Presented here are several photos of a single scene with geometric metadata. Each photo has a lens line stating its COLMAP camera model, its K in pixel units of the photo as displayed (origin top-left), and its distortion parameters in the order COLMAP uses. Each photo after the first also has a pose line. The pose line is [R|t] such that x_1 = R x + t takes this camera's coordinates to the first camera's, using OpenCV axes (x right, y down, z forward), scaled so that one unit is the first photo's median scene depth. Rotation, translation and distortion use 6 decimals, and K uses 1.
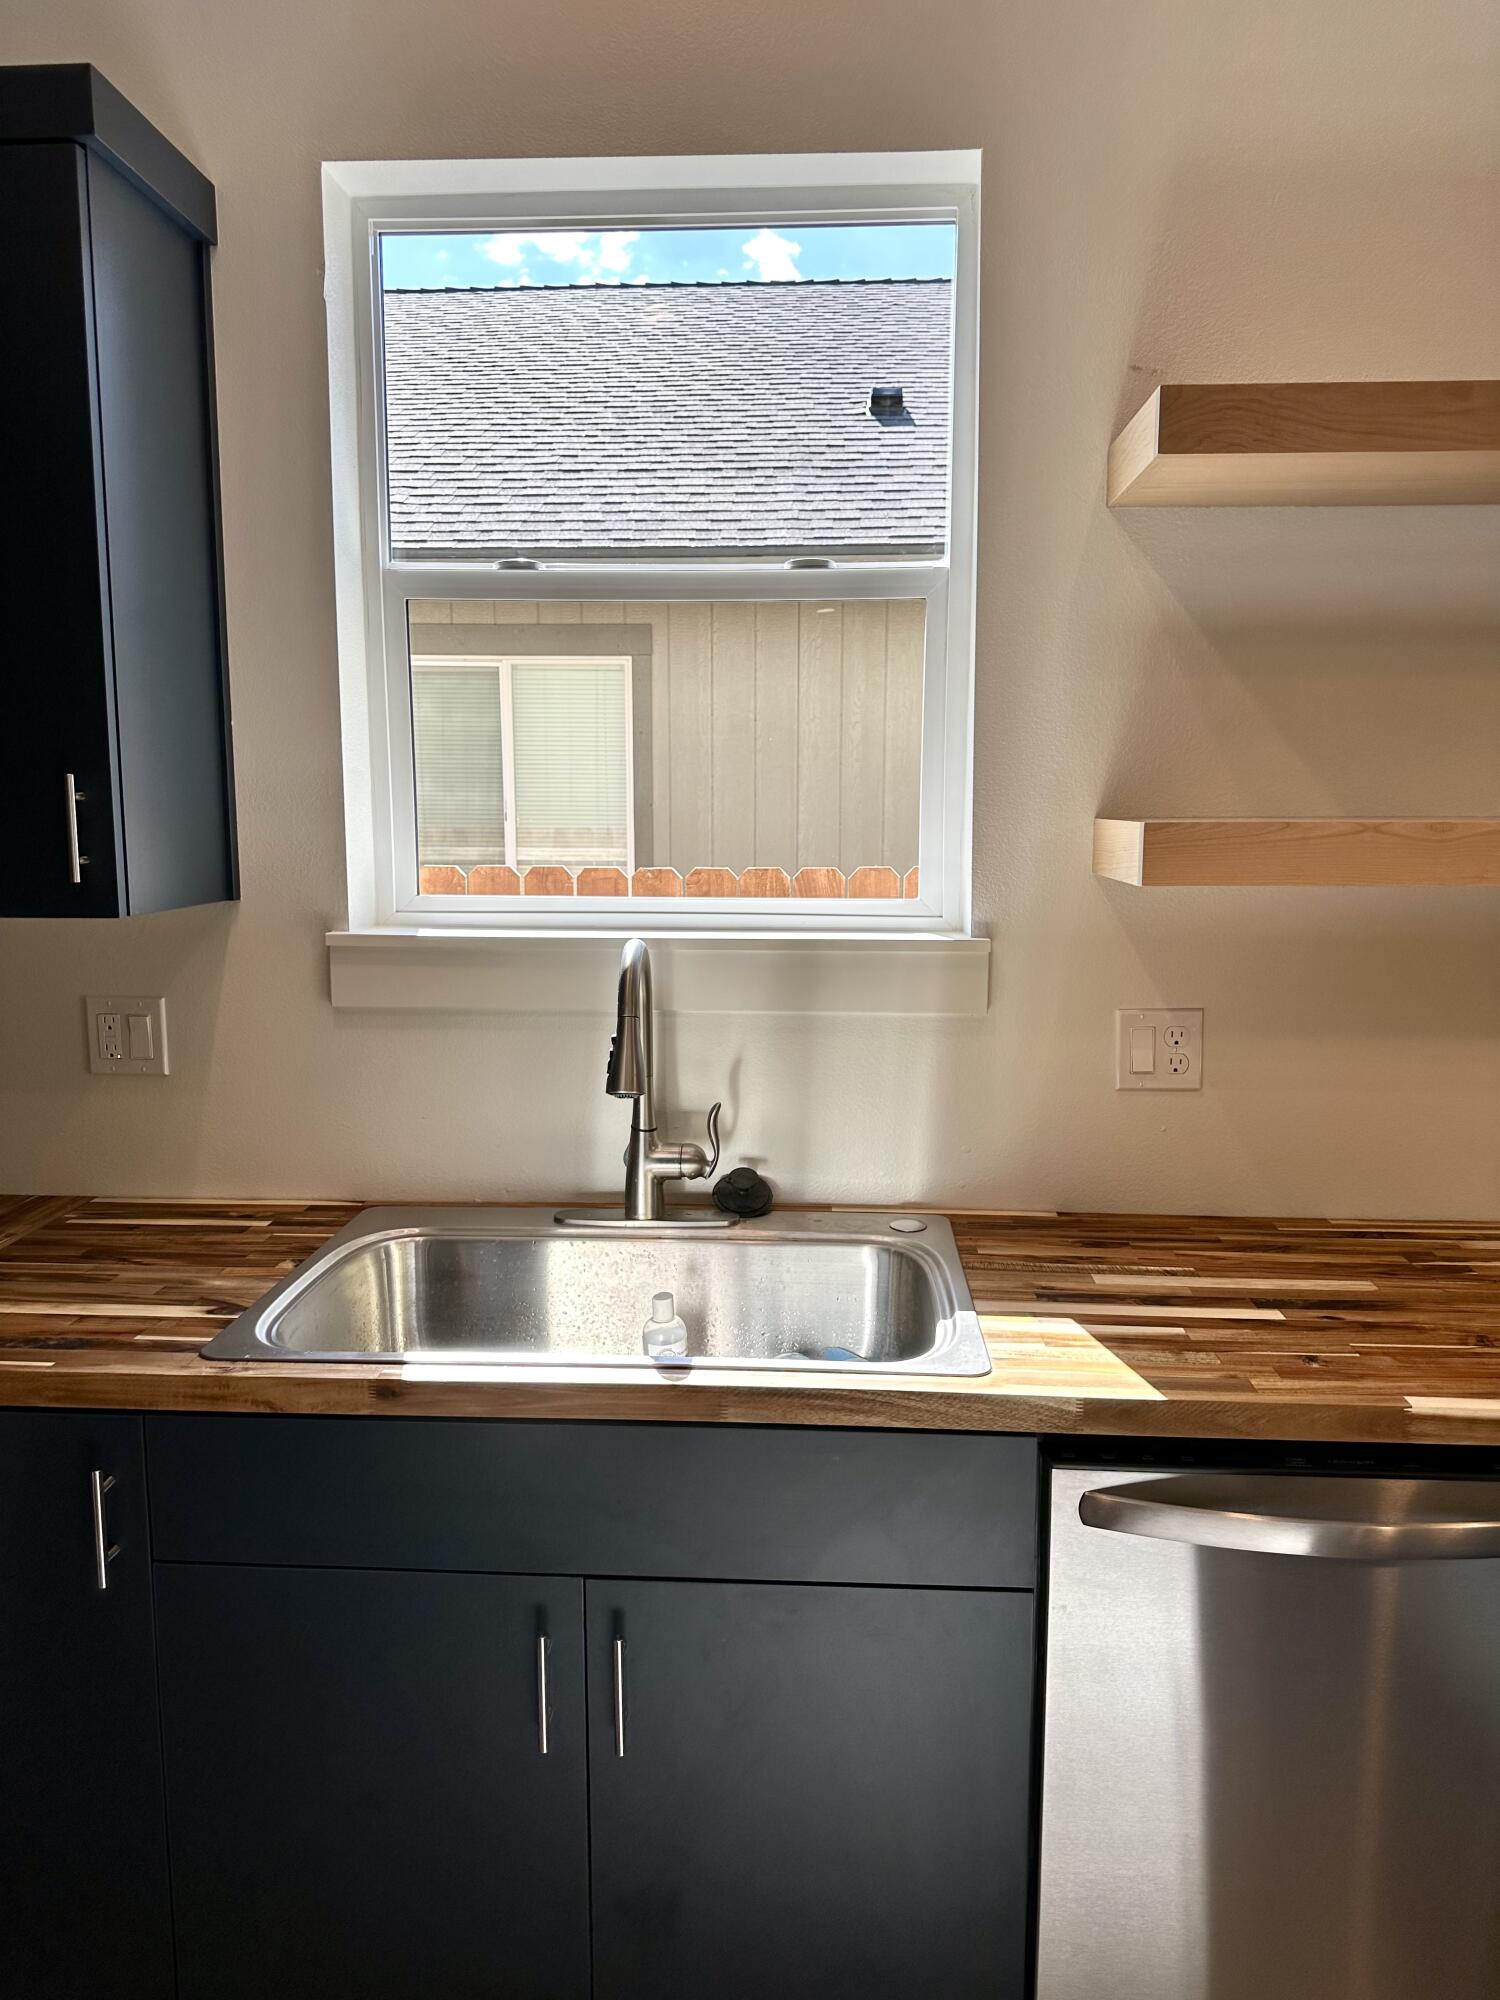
lens RADIAL K [[1387.7, 0, 760.7], [0, 1387.7, 991.4], [0, 0, 1]] dist [0.074659, -0.000720]
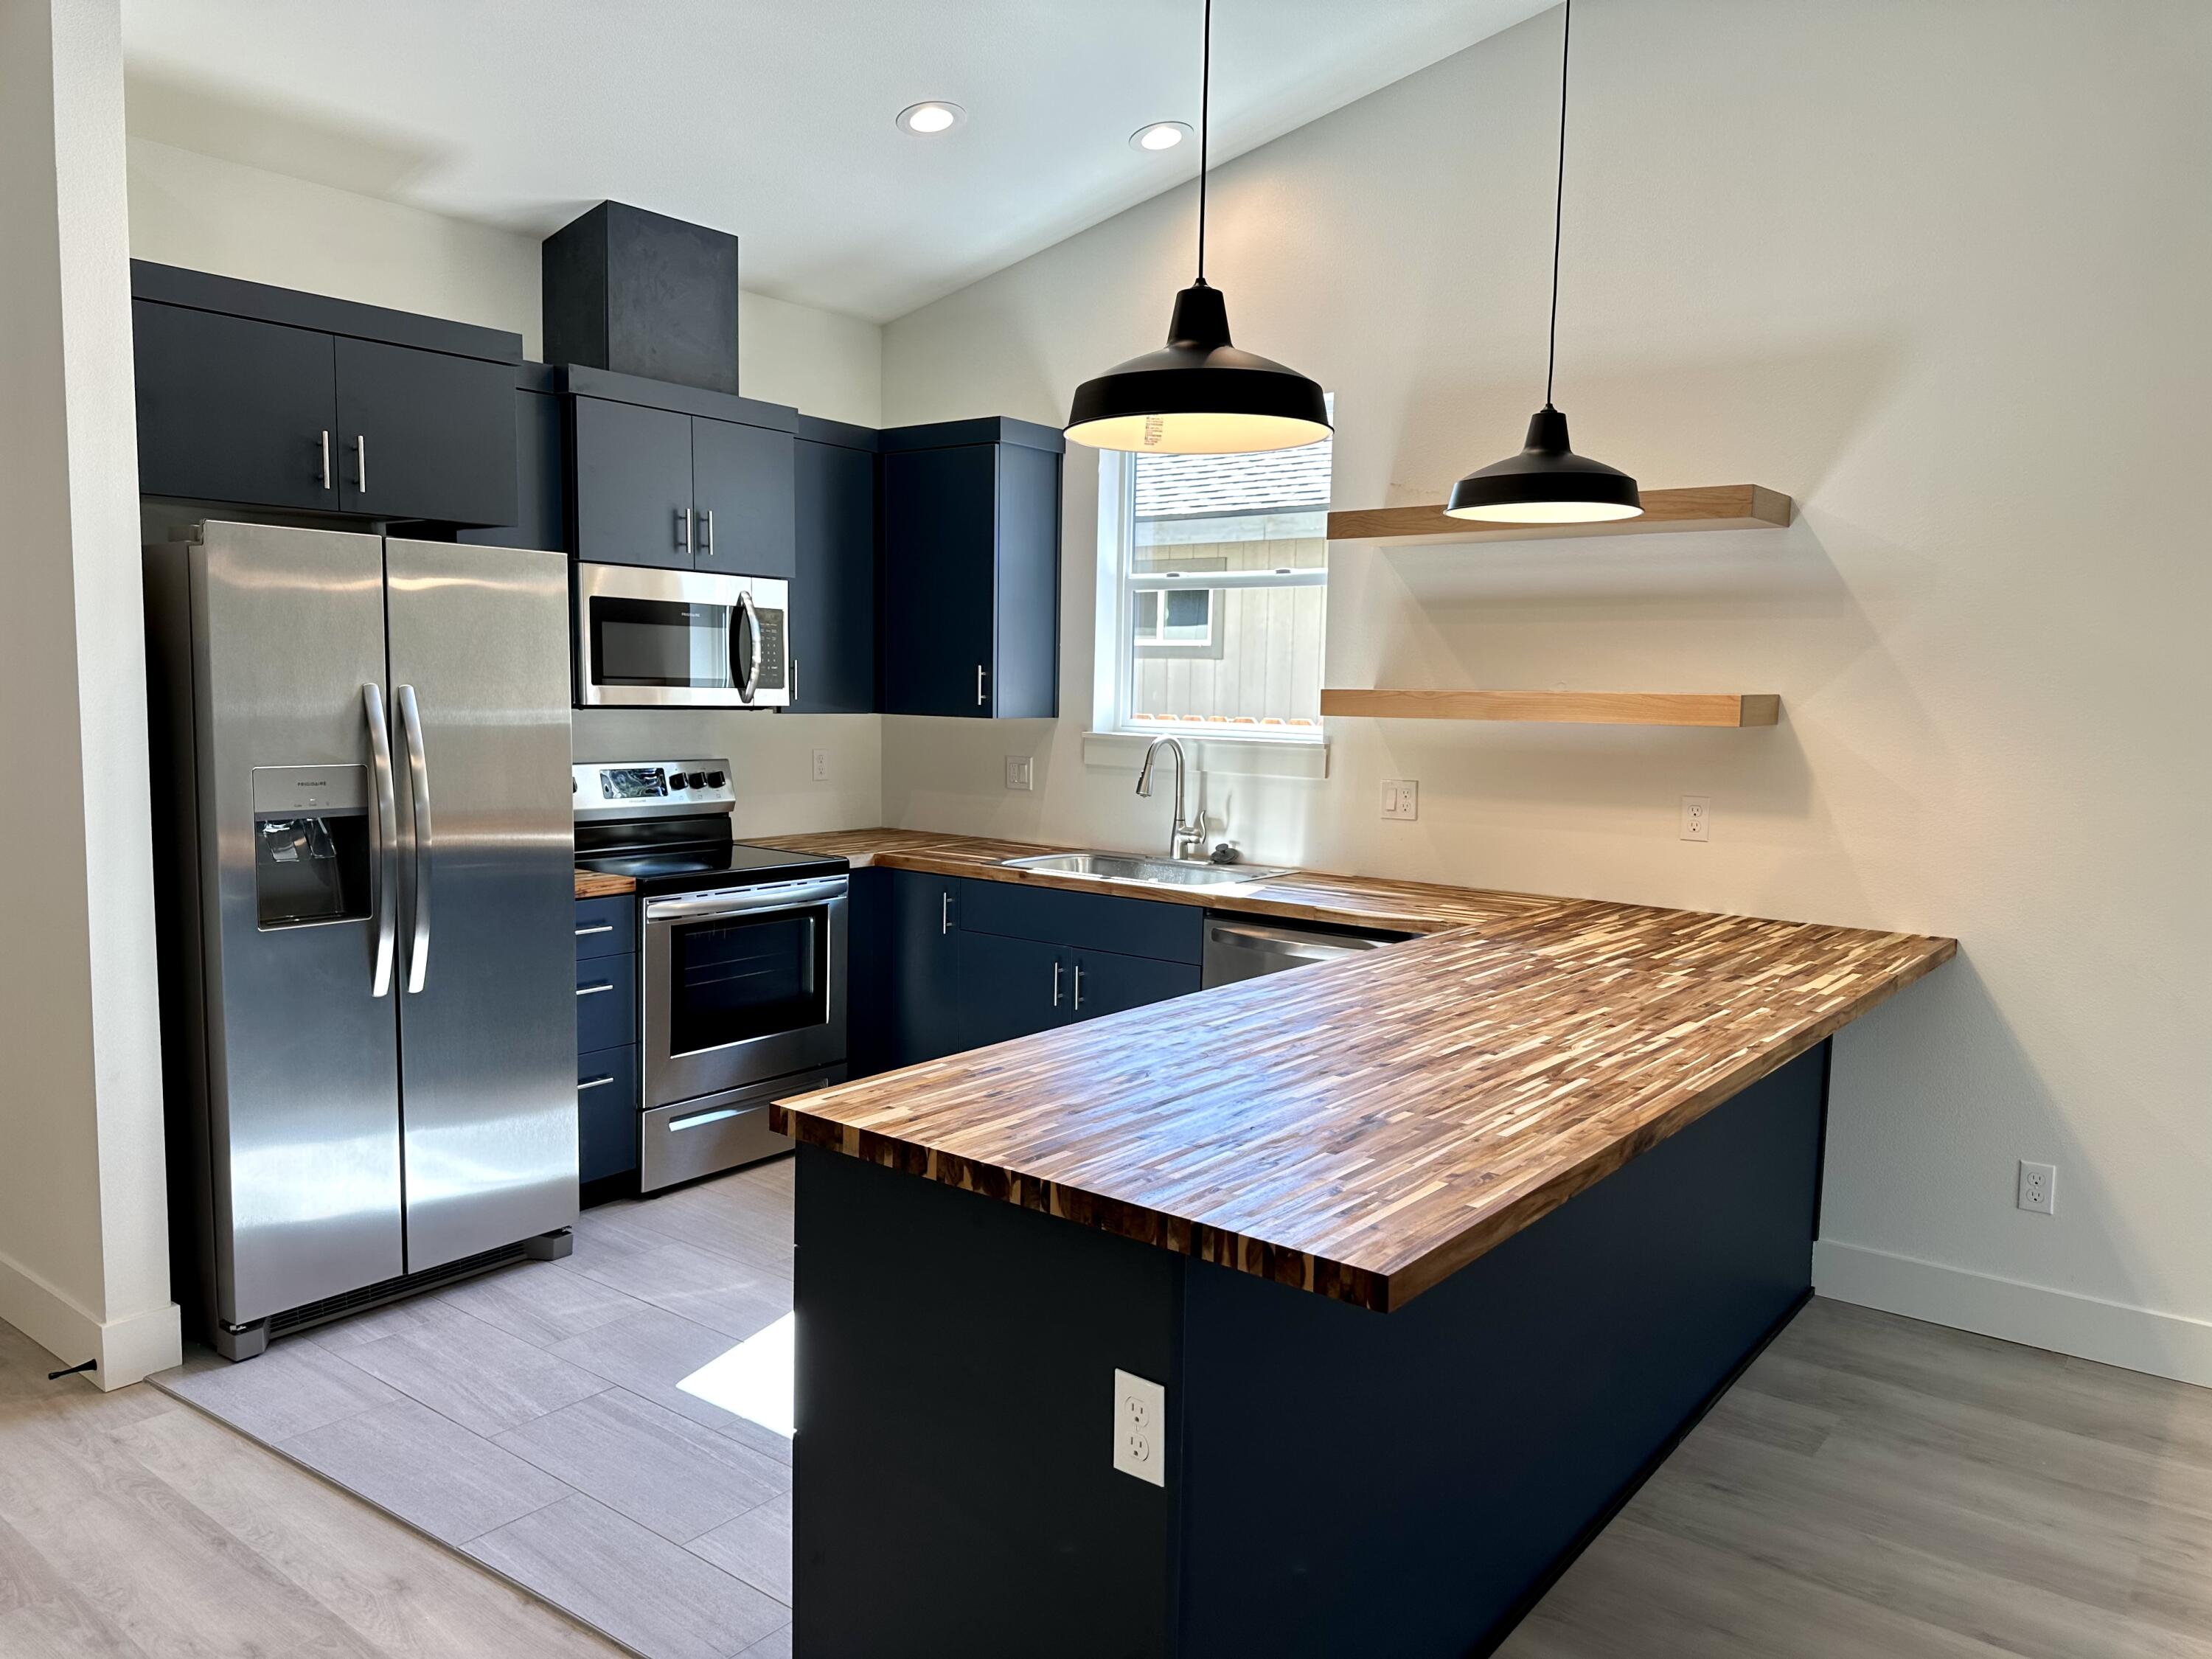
lens RADIAL K [[1534.8, 0, 1102.5], [0, 1534.8, 835.1], [0, 0, 1]] dist [0.074659, -0.000720]
pose [[0.827008, 0.071659, -0.557605, 1.177616], [-0.091143, 0.995812, -0.007204, 0.147674], [0.554753, 0.056779, 0.830075, -1.120439]]
